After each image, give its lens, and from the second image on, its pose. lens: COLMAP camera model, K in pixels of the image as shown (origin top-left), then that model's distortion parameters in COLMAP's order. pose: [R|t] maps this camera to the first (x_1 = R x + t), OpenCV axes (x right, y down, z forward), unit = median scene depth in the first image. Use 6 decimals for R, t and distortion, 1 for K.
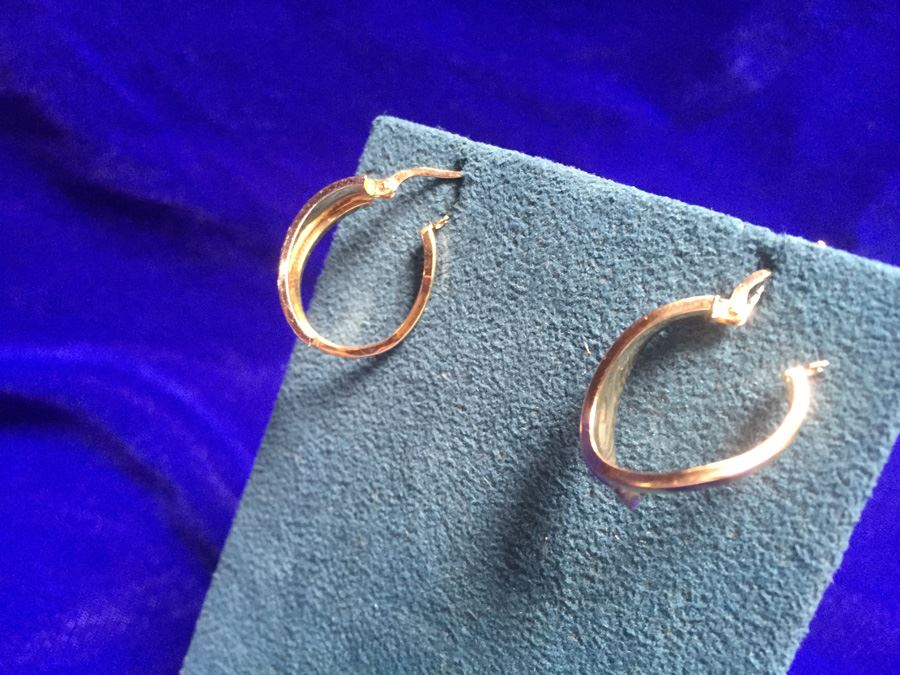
lens RADIAL K [[843.0, 0, 448.2], [0, 843.0, 336.7], [0, 0, 1]] dist [0.029914, 0.000000]
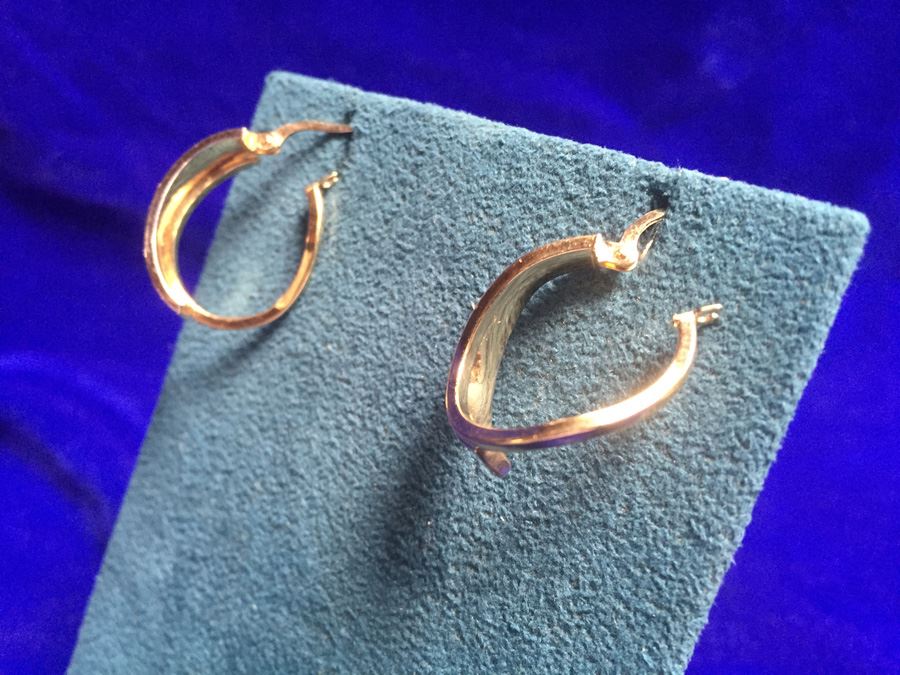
lens RADIAL K [[843.0, 0, 452.8], [0, 843.0, 337.3], [0, 0, 1]] dist [0.029914, 0.000000]
pose [[0.999900, -0.002787, -0.013875, 0.153339], [0.002156, 0.998969, -0.045343, 0.084290], [0.013987, 0.045309, 0.998875, 0.109984]]
